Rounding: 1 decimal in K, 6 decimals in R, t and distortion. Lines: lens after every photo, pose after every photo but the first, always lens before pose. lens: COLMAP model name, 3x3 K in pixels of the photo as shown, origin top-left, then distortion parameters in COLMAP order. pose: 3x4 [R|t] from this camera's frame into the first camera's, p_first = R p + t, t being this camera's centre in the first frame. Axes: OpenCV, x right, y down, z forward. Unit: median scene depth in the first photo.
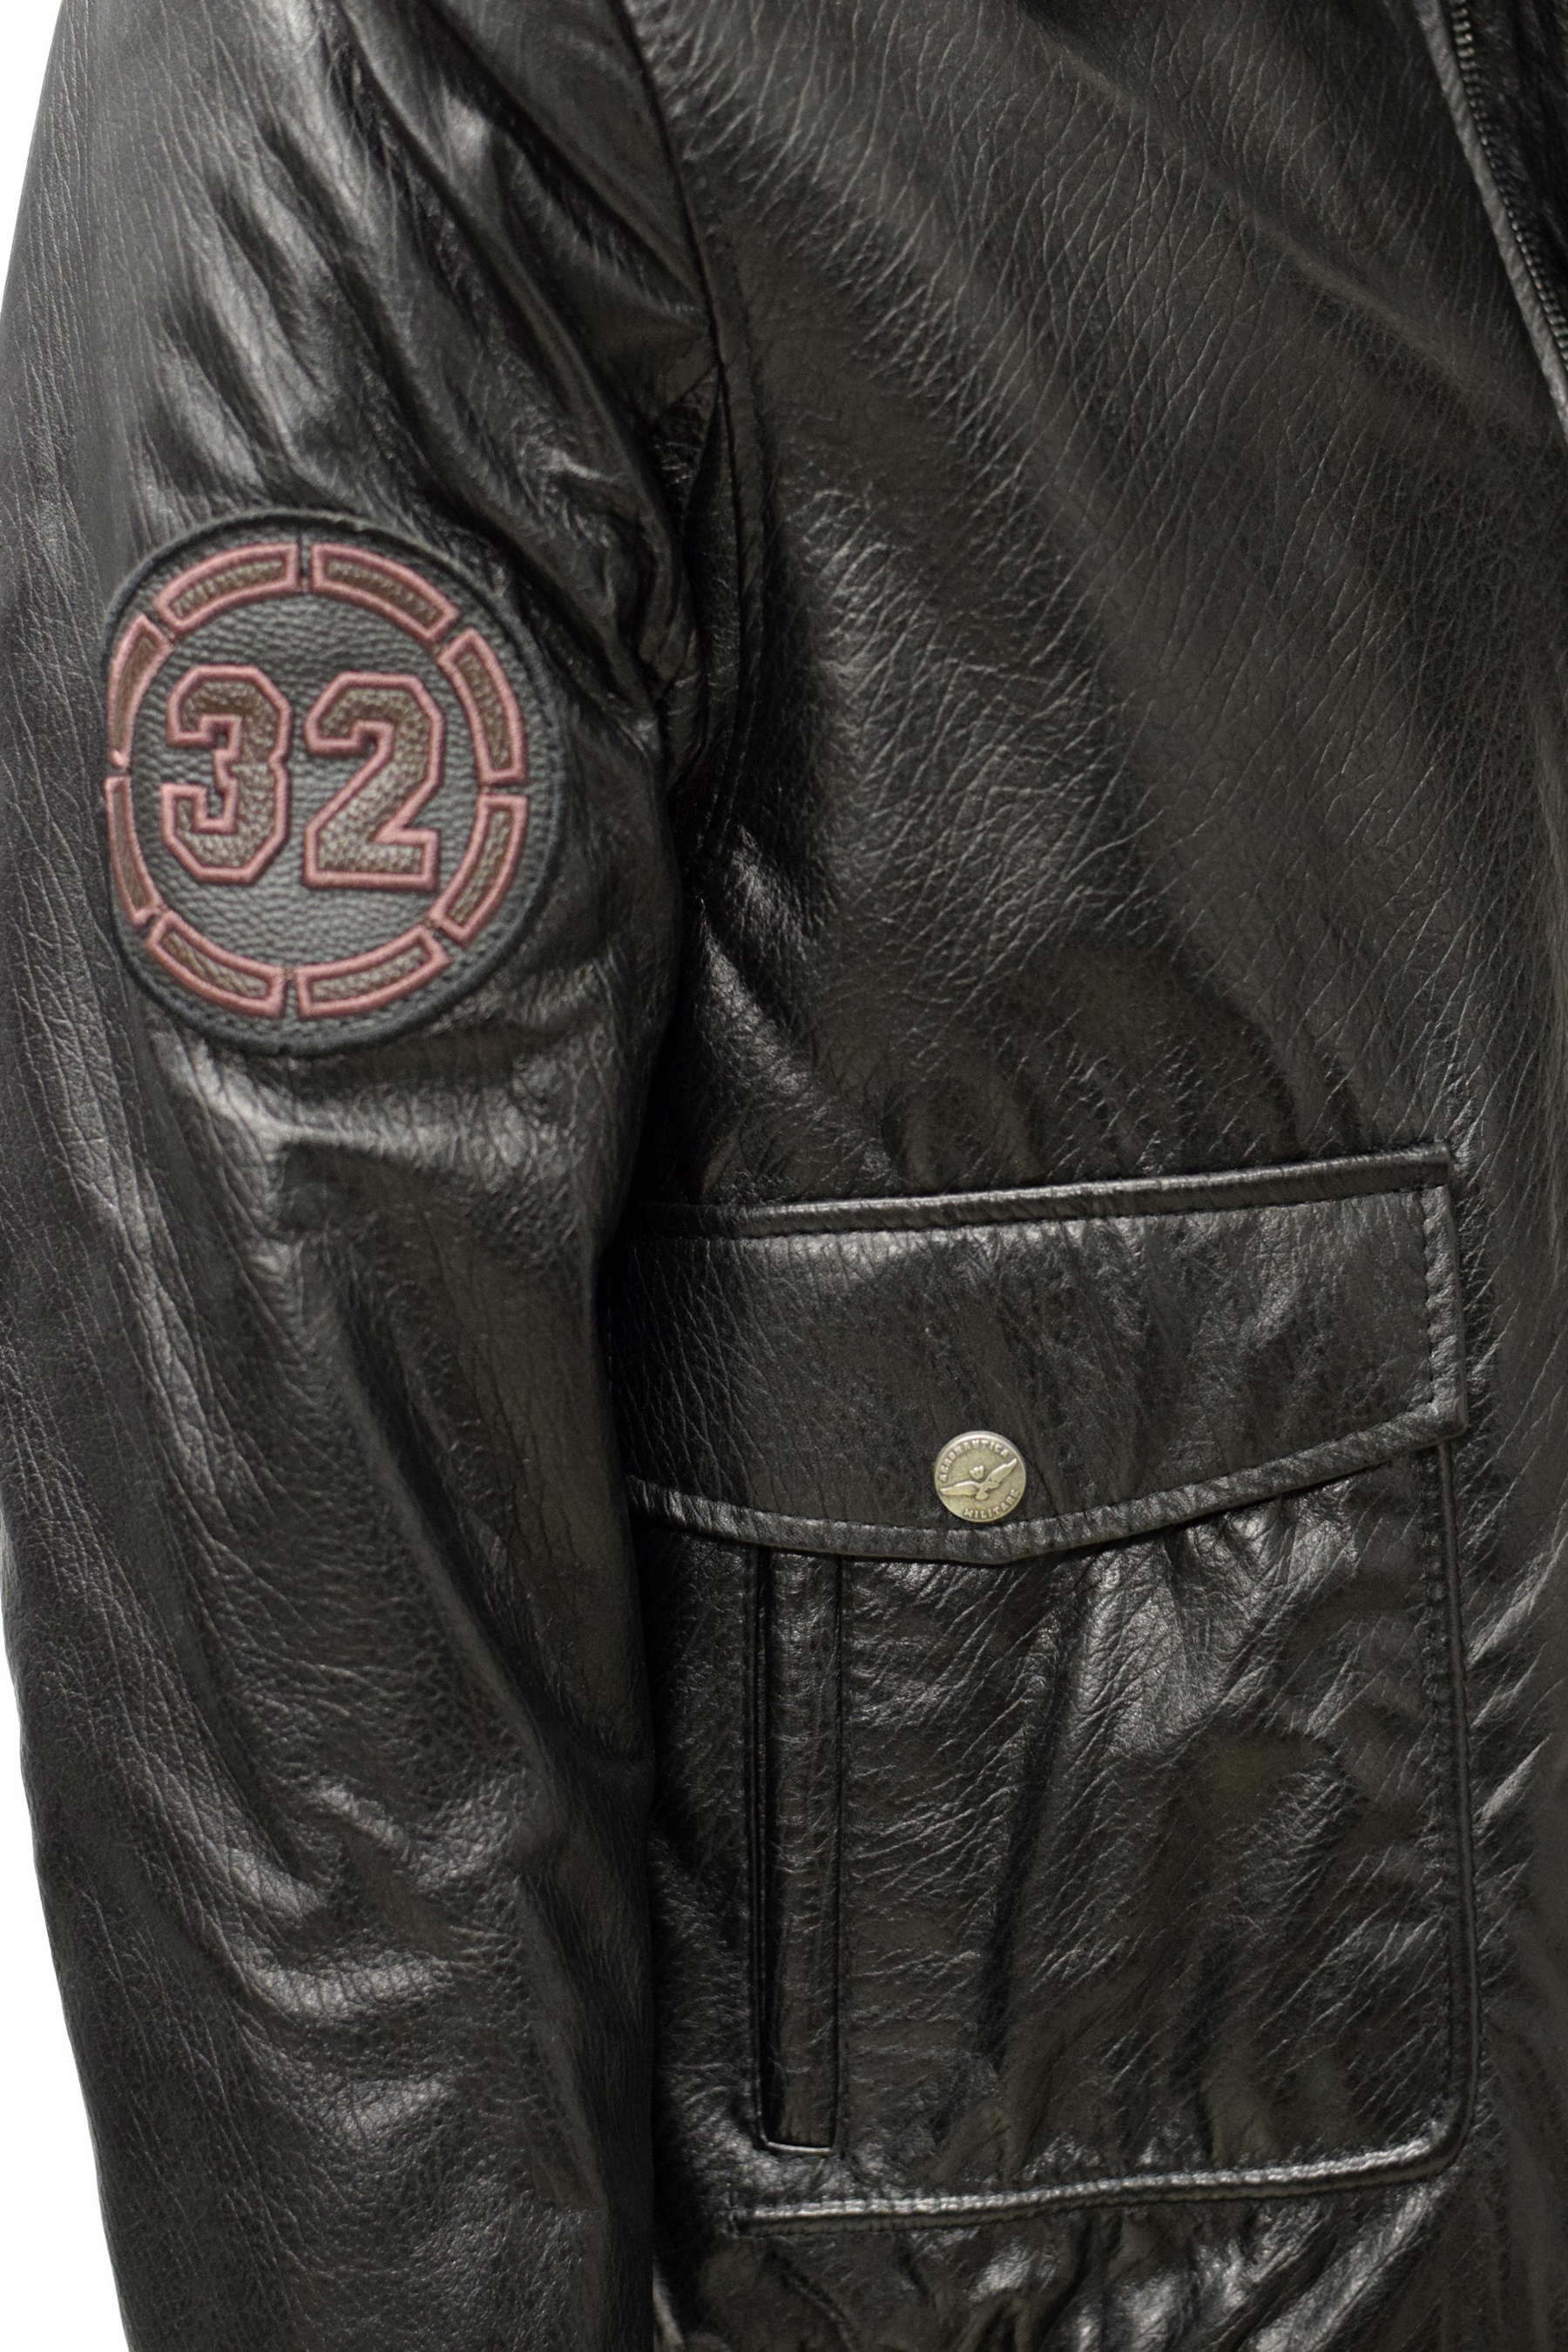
lens RADIAL K [[5373.6, 0, 784.0], [0, 5373.6, 1176.0], [0, 0, 1]] dist [-0.134314, 0.025681]
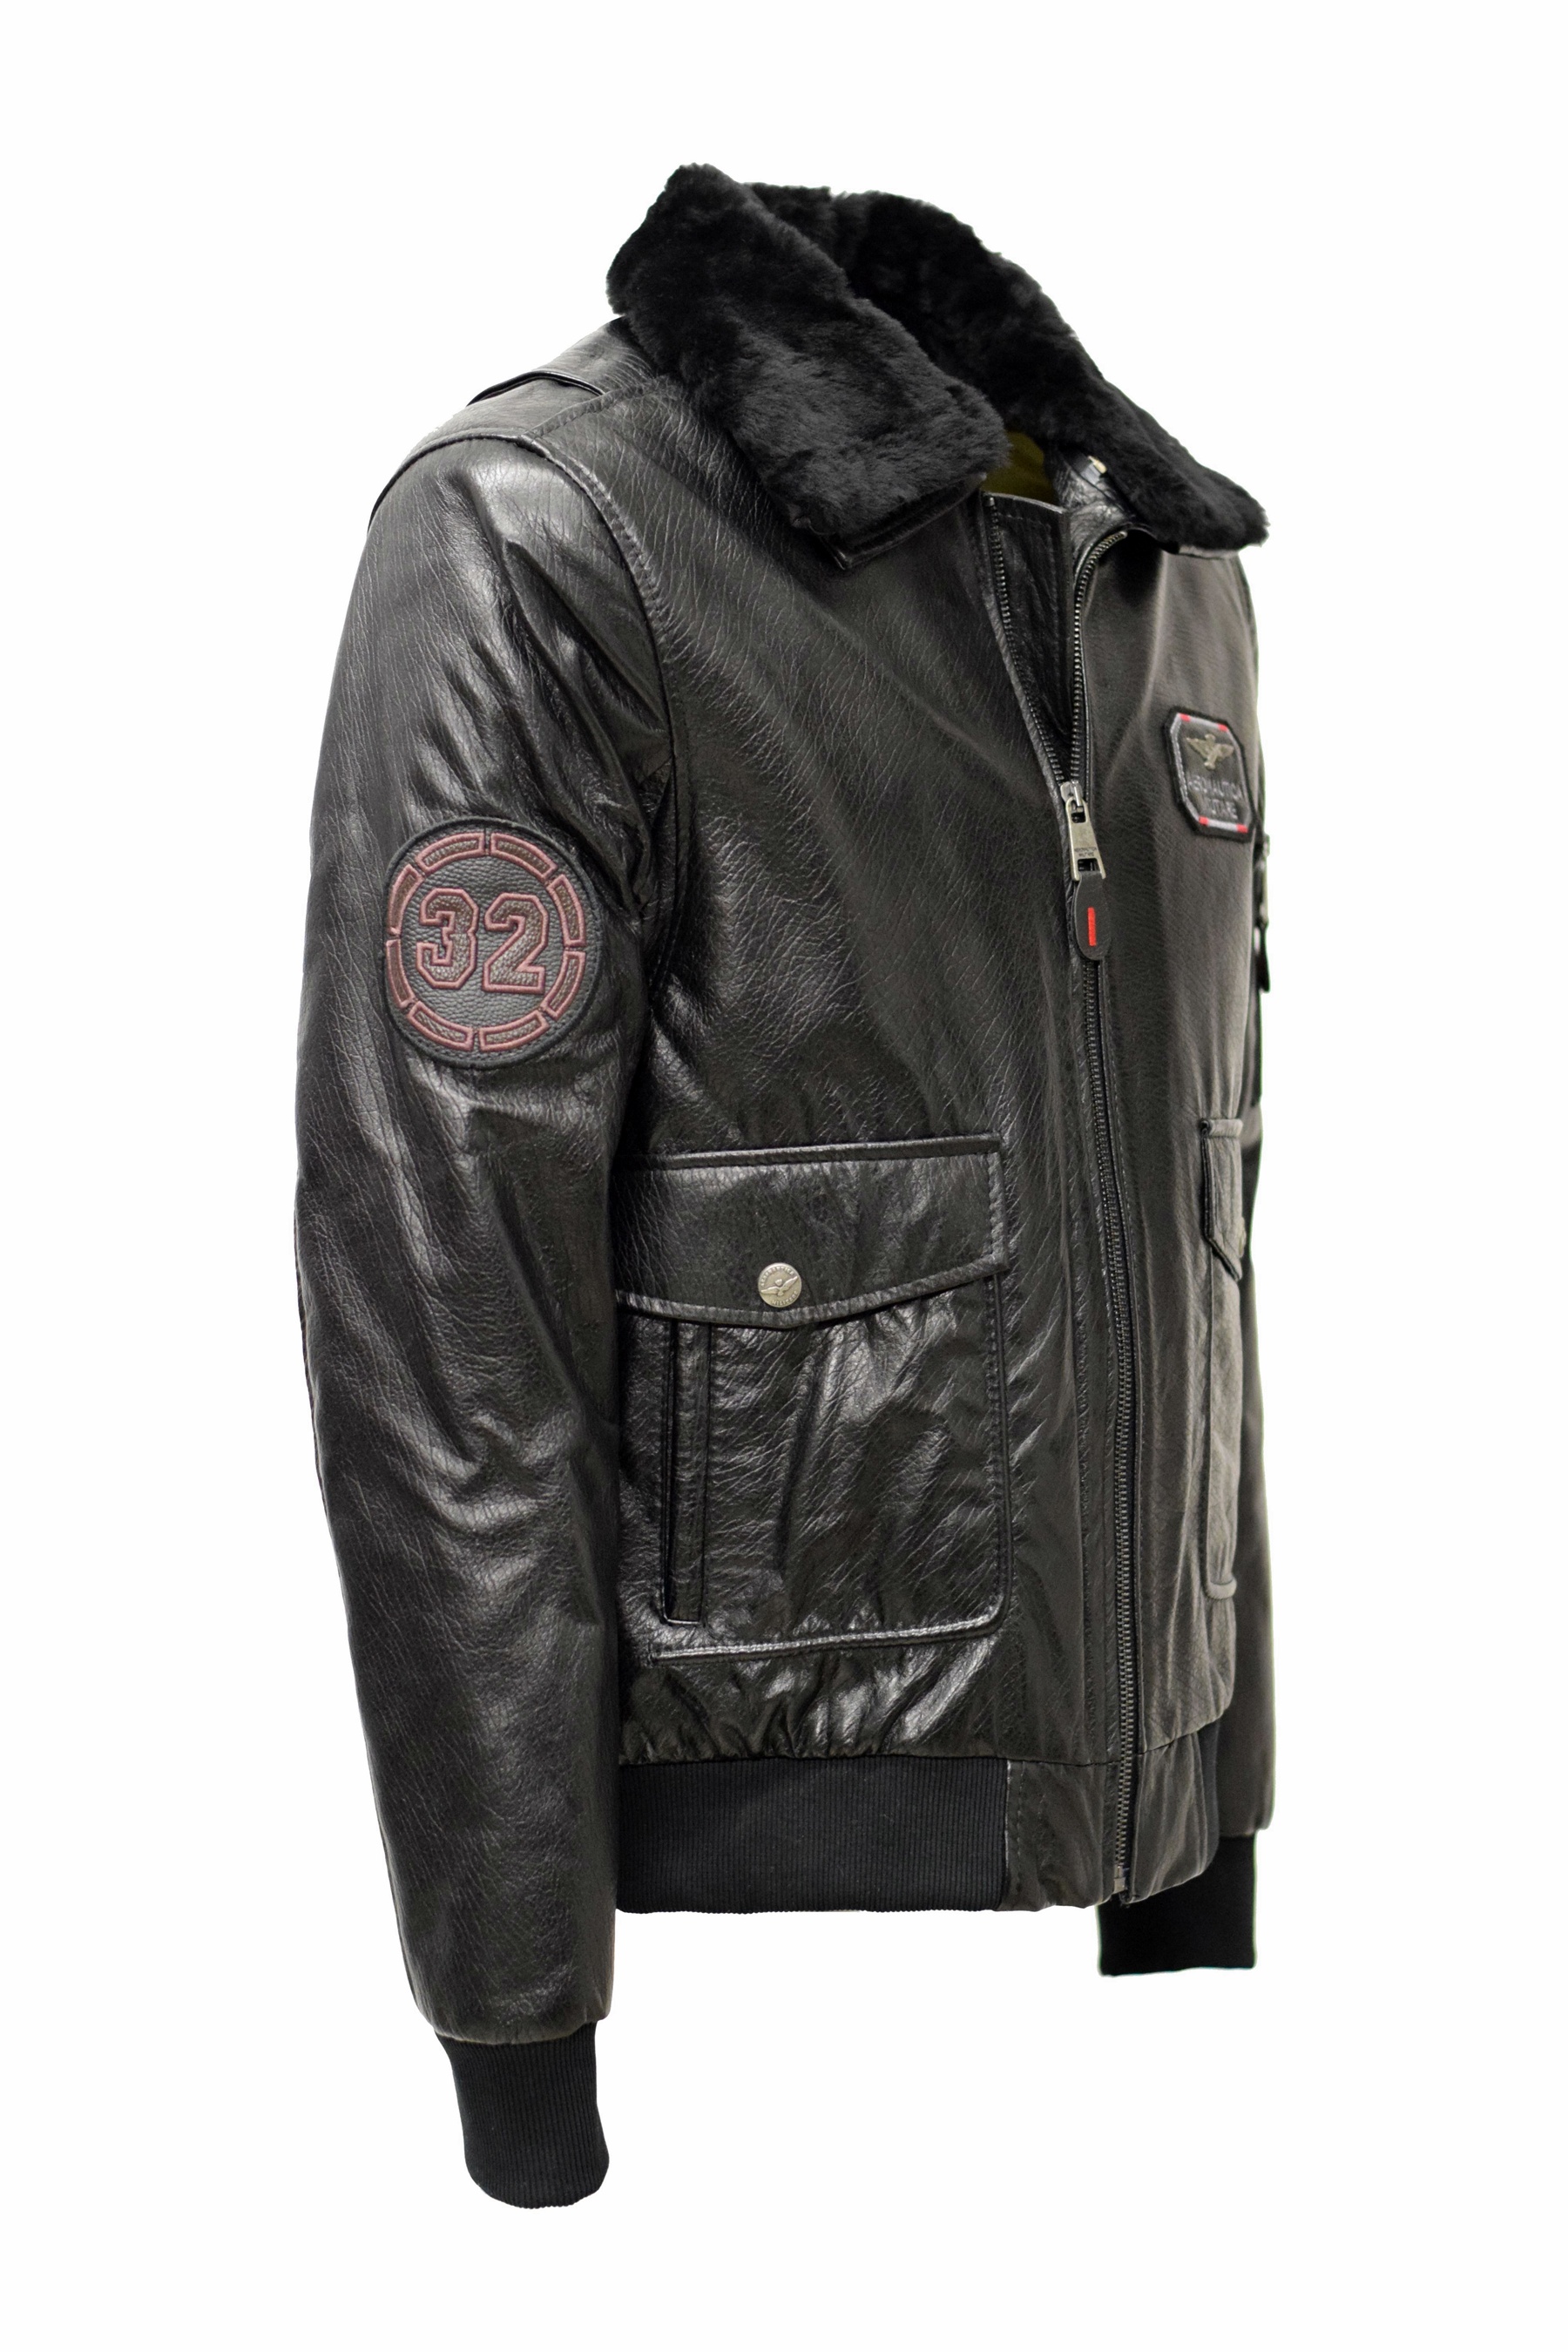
lens RADIAL K [[5373.6, 0, 784.0], [0, 5373.6, 1176.0], [0, 0, 1]] dist [-0.134314, 0.025681]
pose [[0.992364, 0.017276, 0.122129, -0.222200], [-0.006016, 0.995743, -0.091976, 0.209398], [-0.123198, 0.090539, 0.988243, -1.097972]]
